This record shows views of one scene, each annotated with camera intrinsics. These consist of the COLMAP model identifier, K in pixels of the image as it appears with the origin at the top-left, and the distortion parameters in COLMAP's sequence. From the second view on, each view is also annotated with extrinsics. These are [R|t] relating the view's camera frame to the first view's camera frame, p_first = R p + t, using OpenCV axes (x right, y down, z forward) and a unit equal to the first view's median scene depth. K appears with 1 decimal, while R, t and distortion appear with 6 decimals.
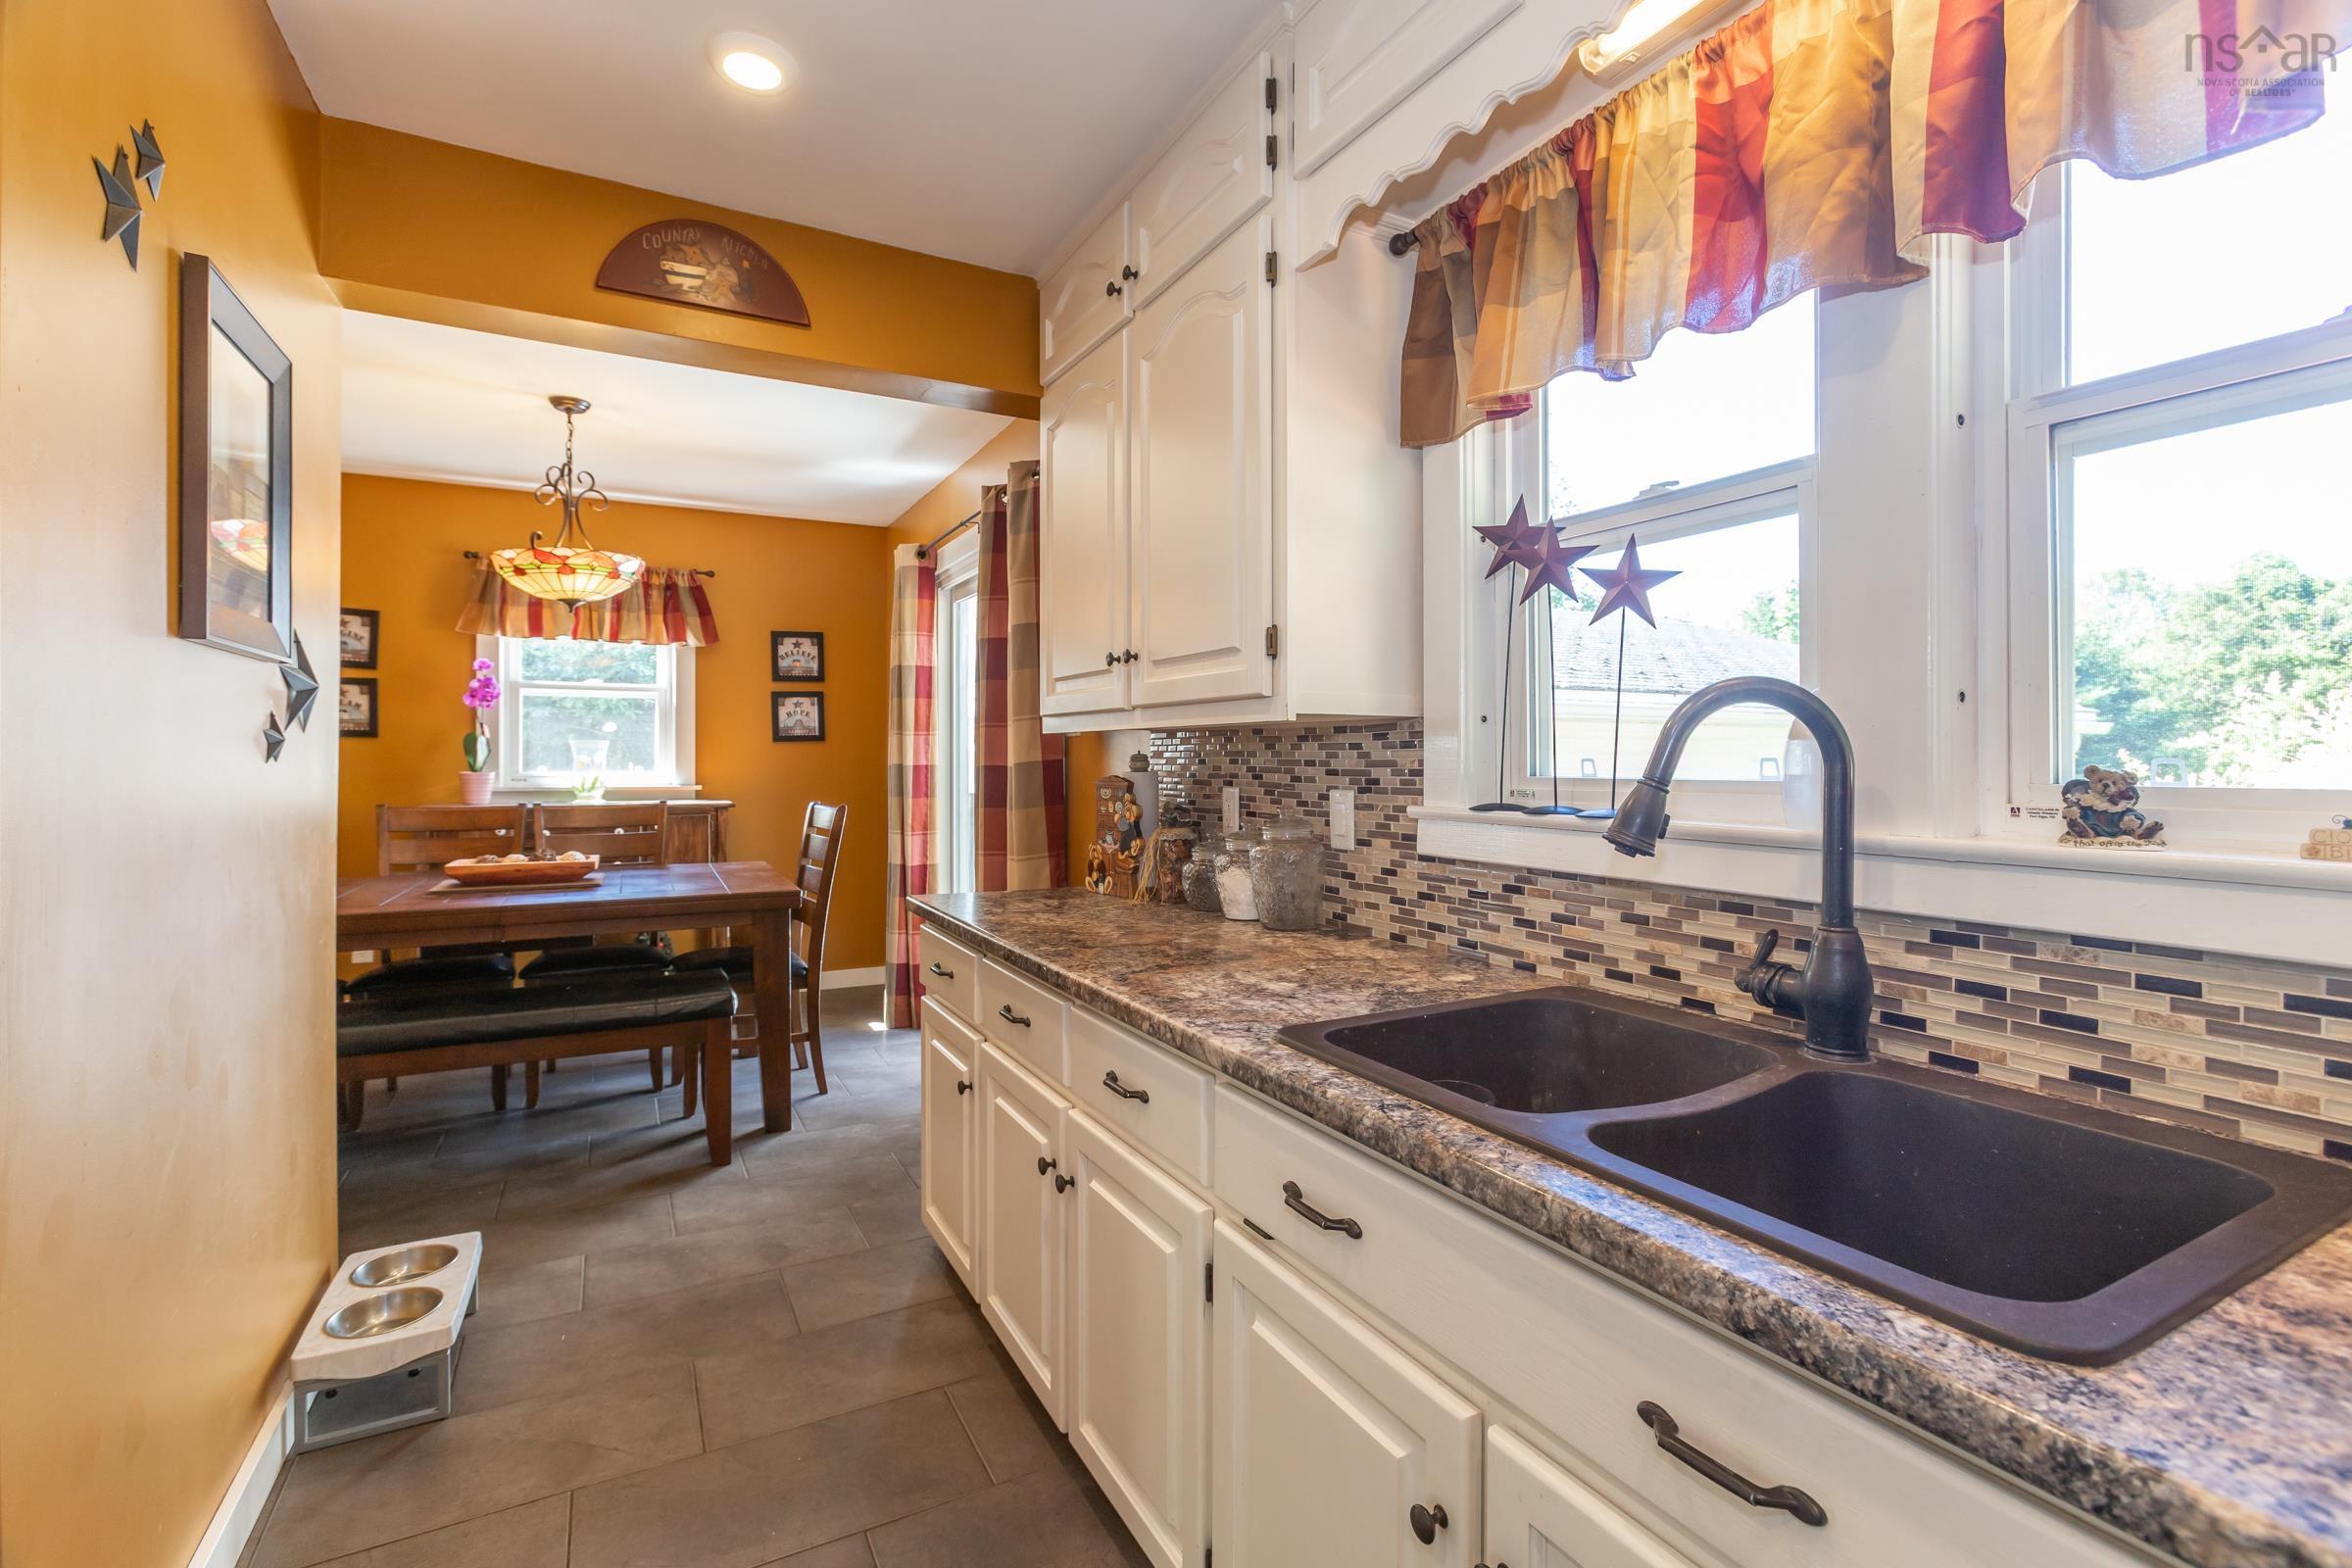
lens RADIAL K [[1052.3, 0, 1175.1], [0, 1052.3, 759.6], [0, 0, 1]] dist [-0.013551, 0.013895]
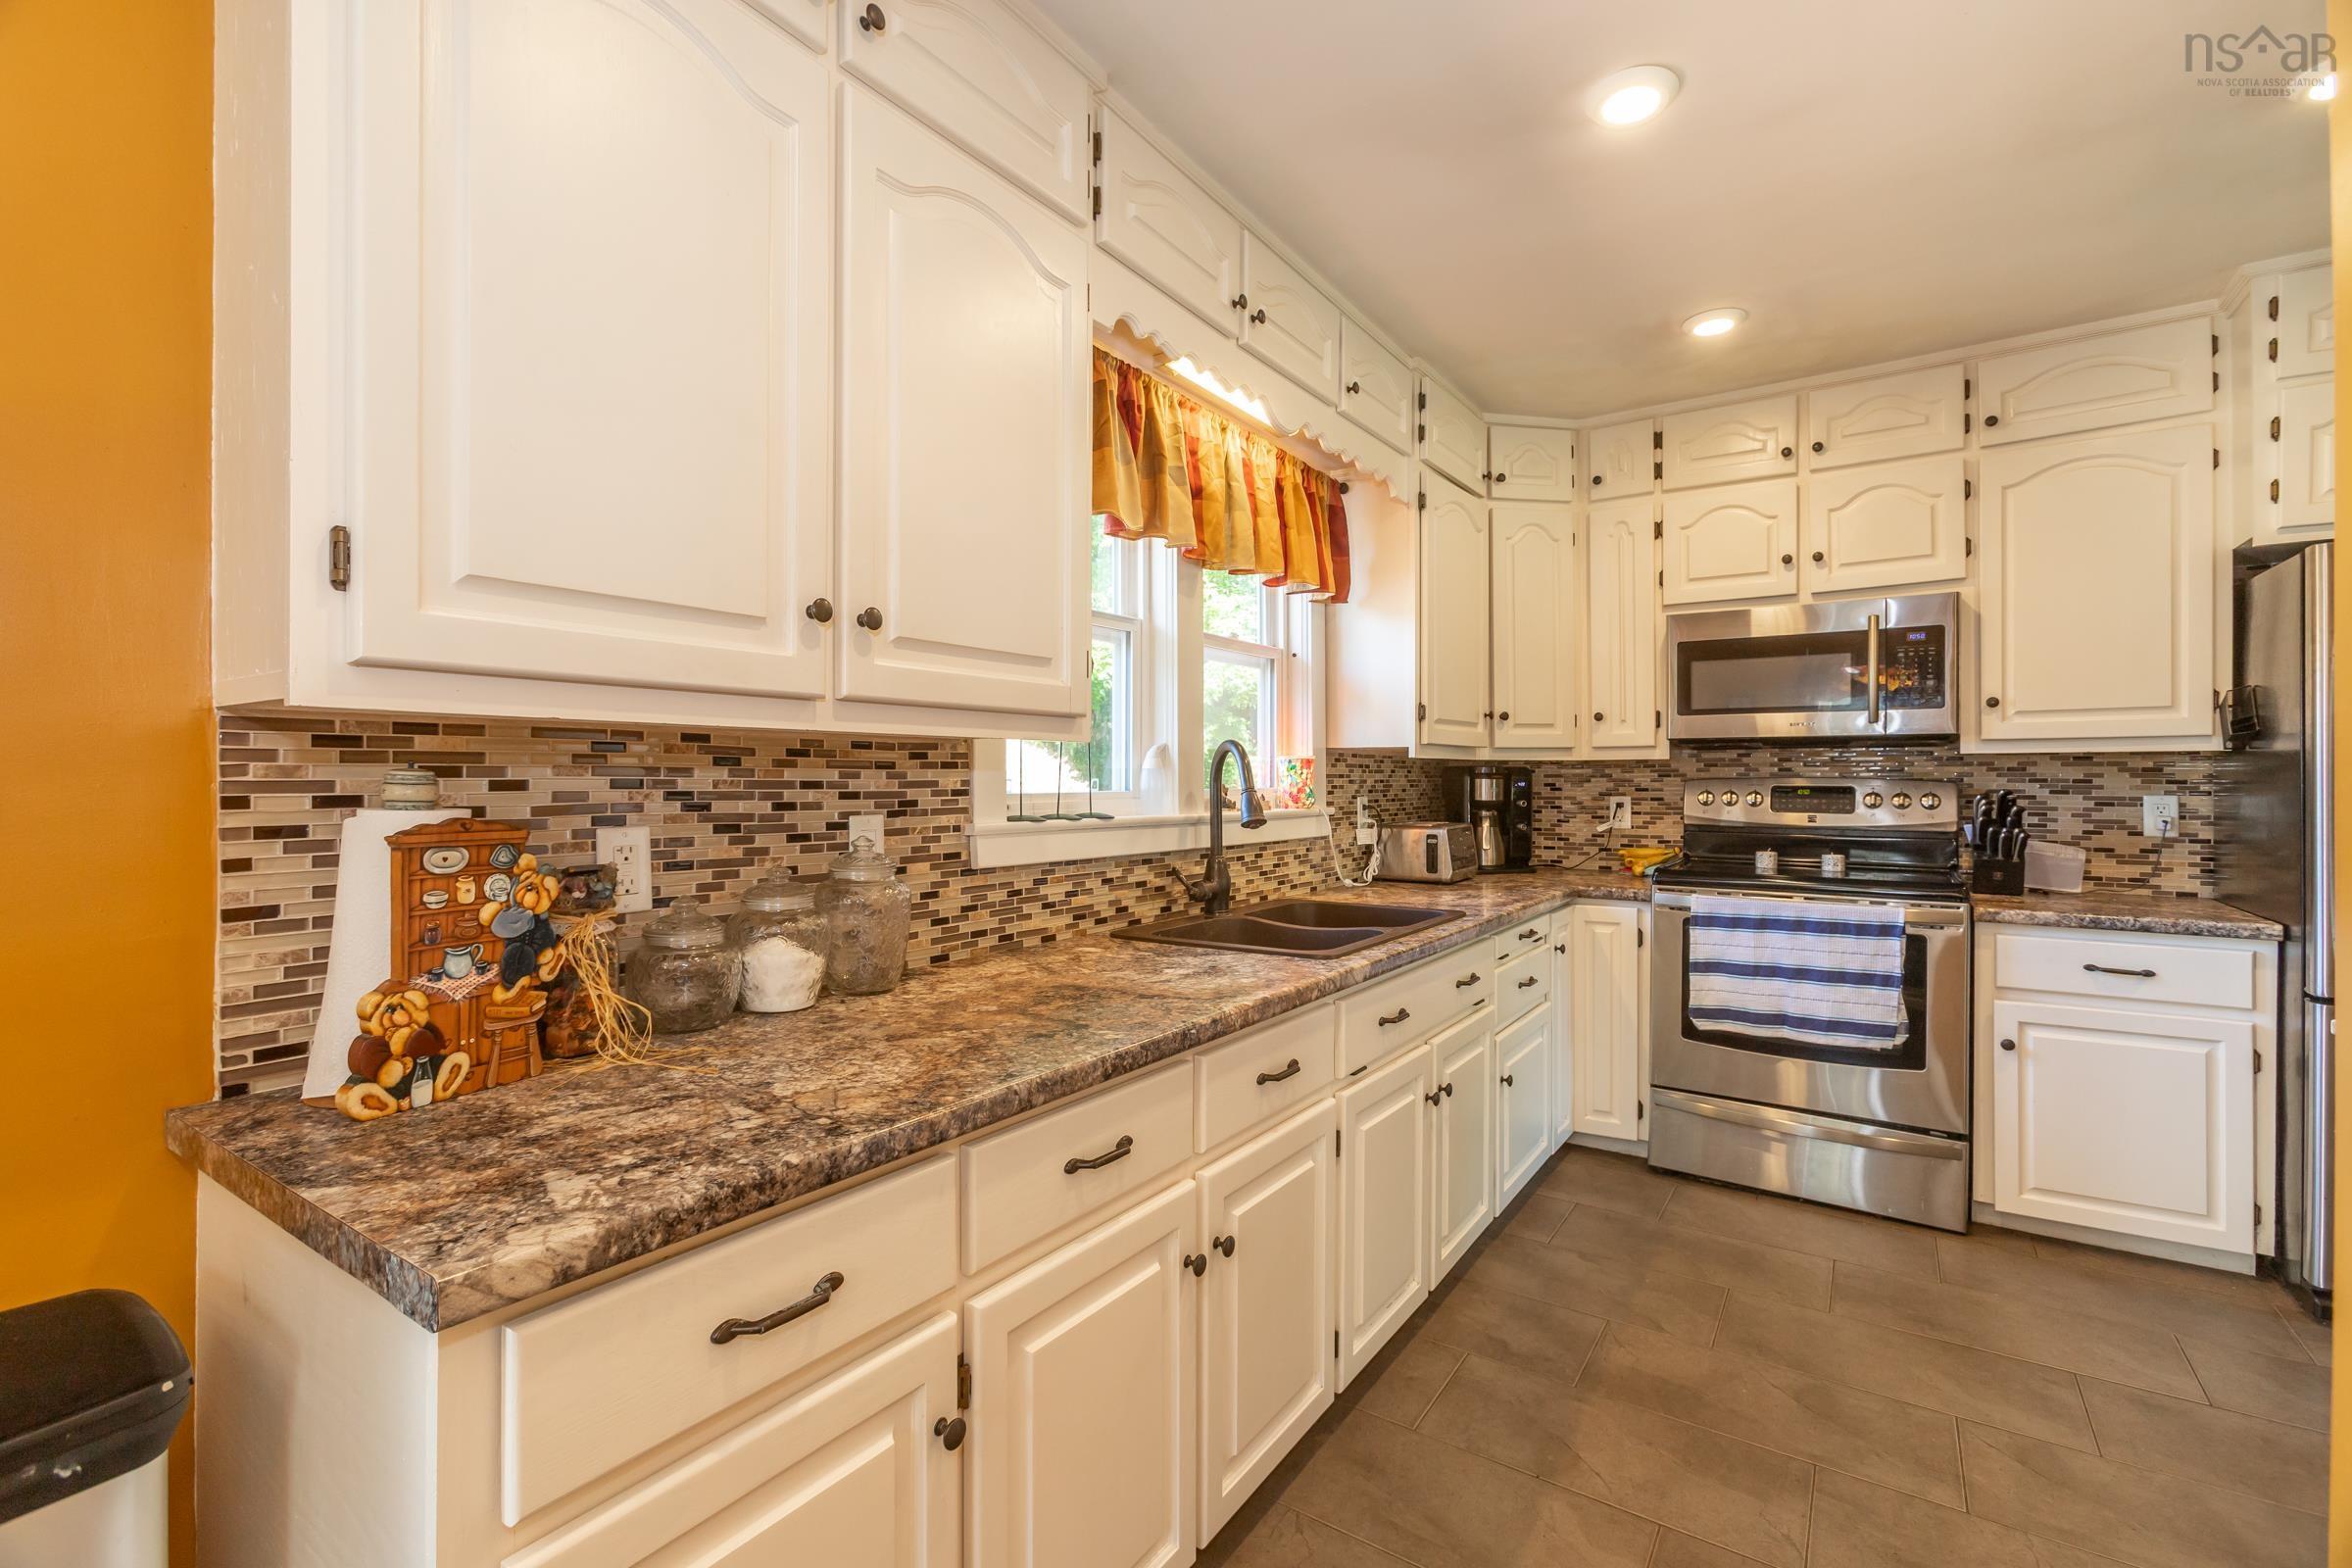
lens RADIAL K [[1052.3, 0, 1155.7], [0, 1052.3, 777.4], [0, 0, 1]] dist [-0.013551, 0.013895]
pose [[-0.449958, 0.003412, 0.893043, -0.889484], [0.001643, 0.999994, -0.002993, 0.000743], [-0.893048, 0.000121, -0.449961, 1.459555]]
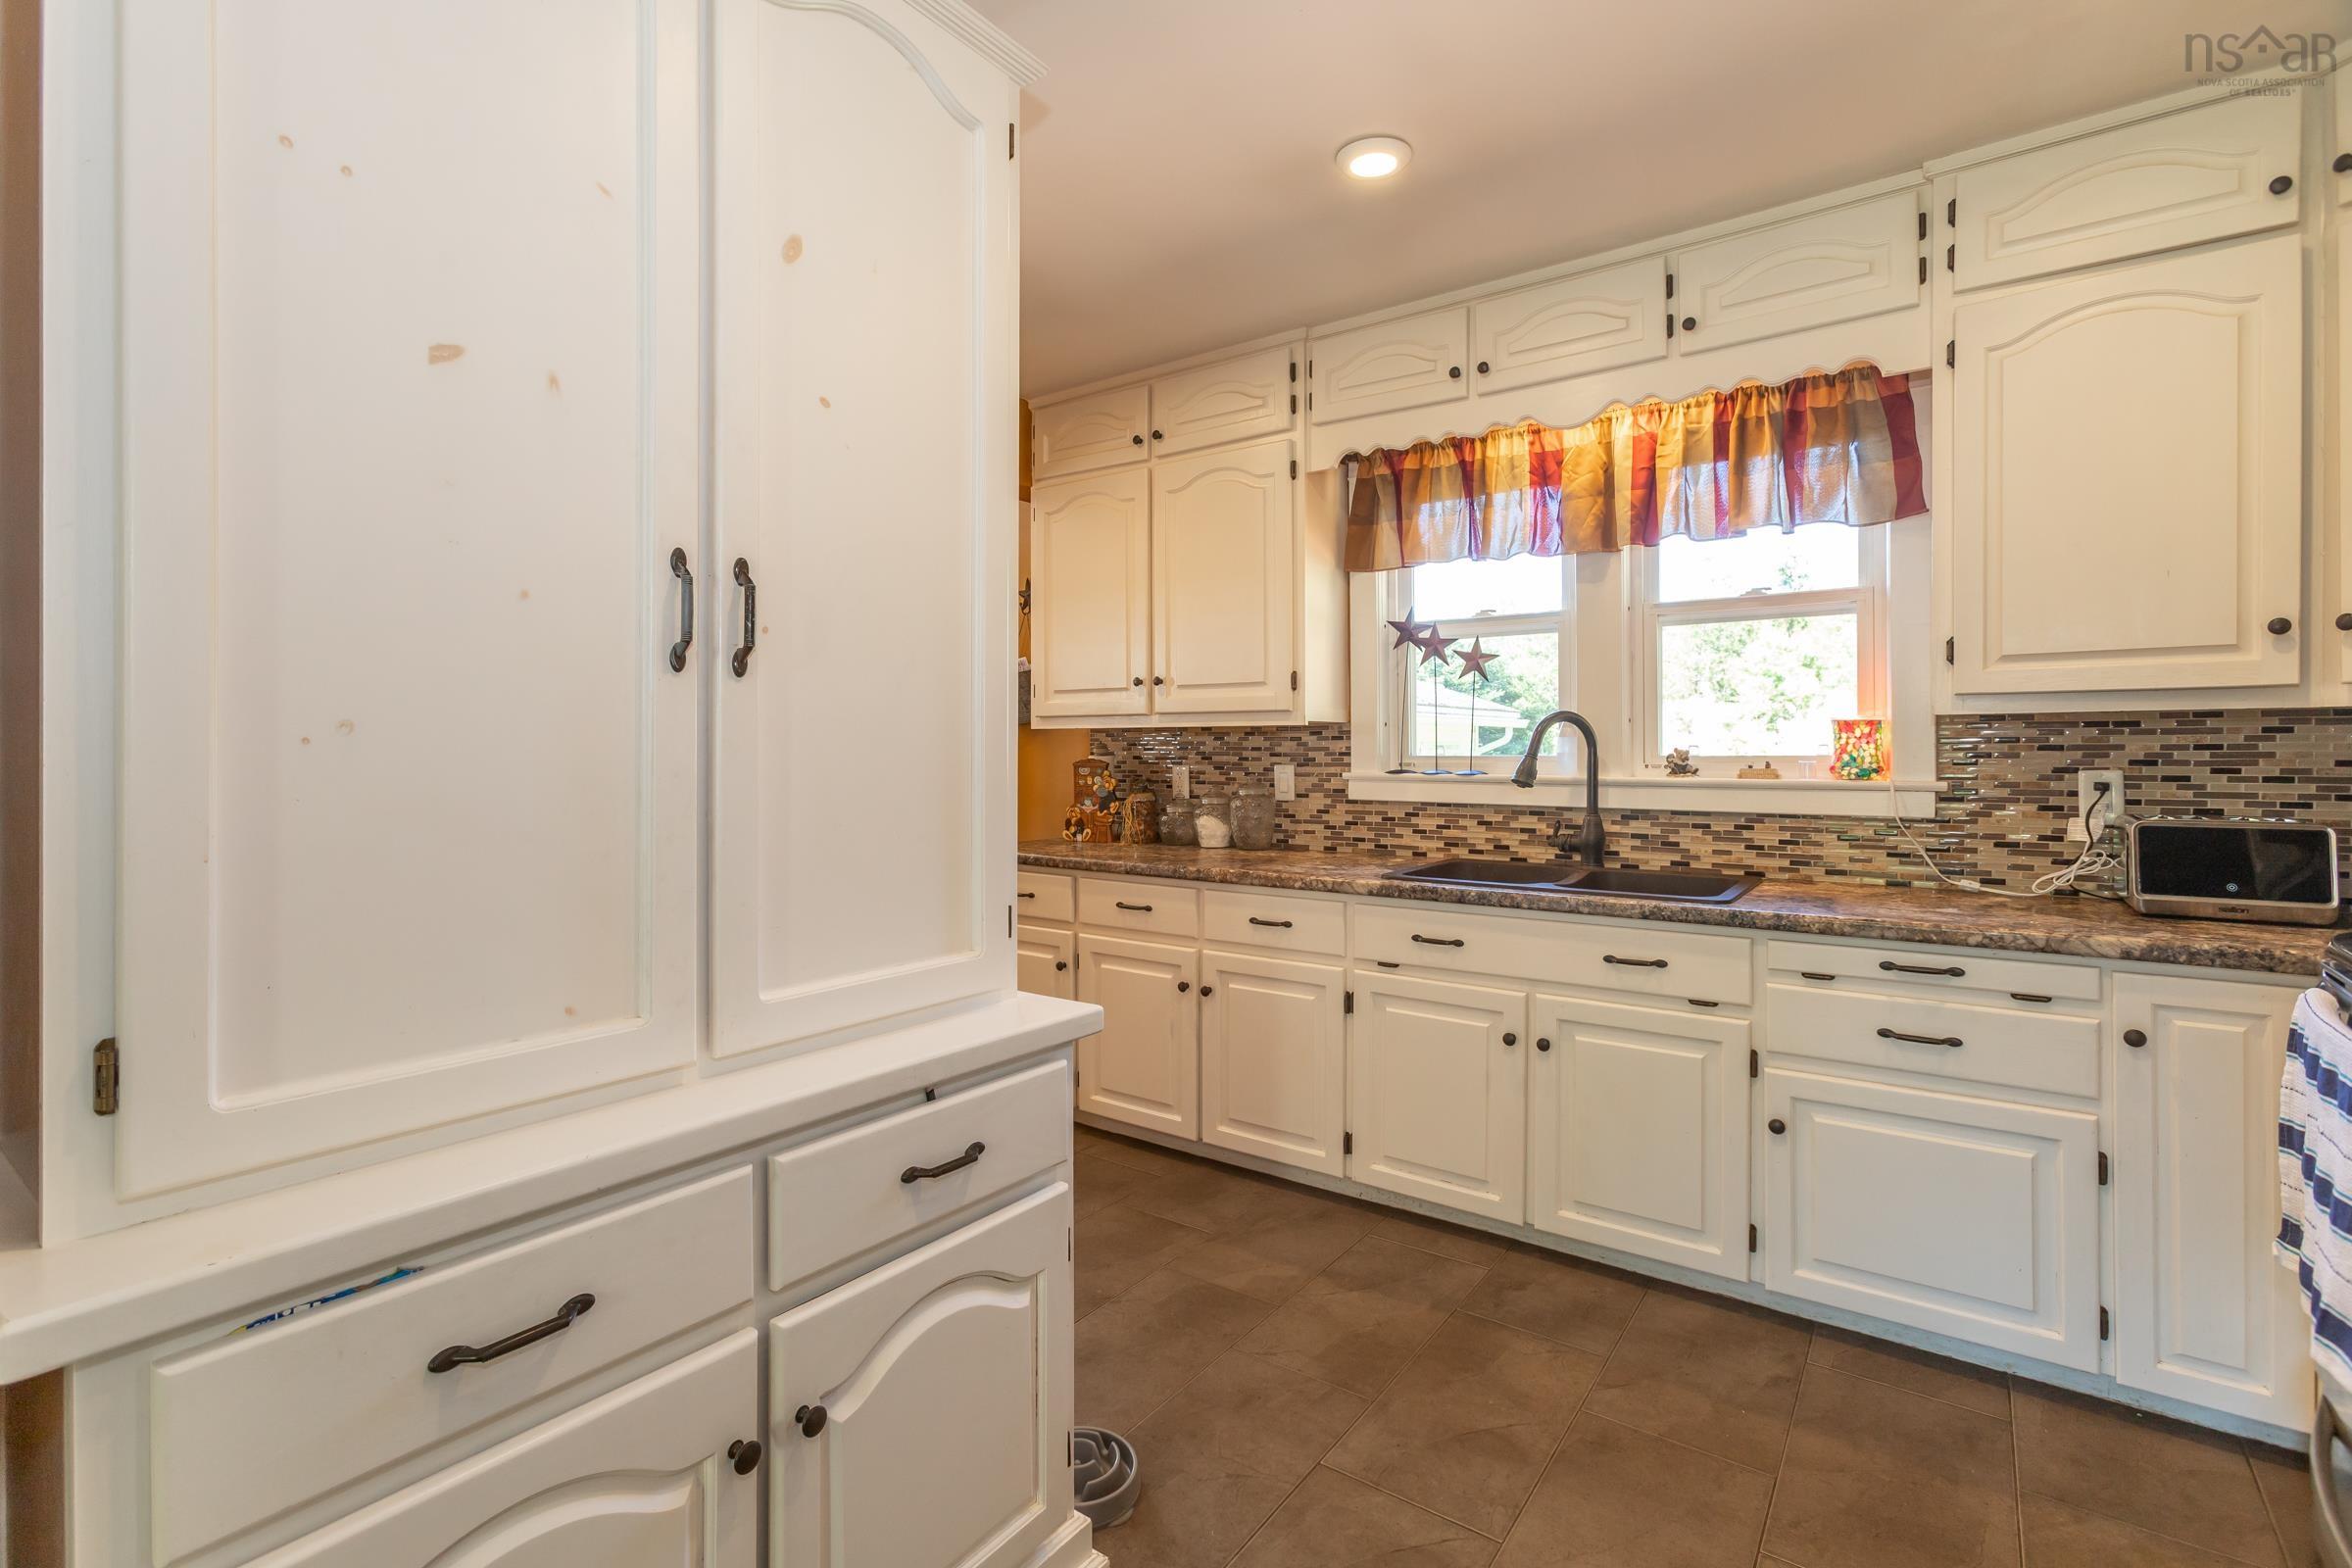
lens RADIAL K [[1080.2, 0, 1158.4], [0, 1080.2, 752.9], [0, 0, 1]] dist [-0.002742, 0.009383]
pose [[0.907905, -0.004340, 0.419154, -0.922235], [0.002382, 0.999984, 0.005195, 0.000315], [-0.419170, -0.003718, 0.907900, -0.589498]]
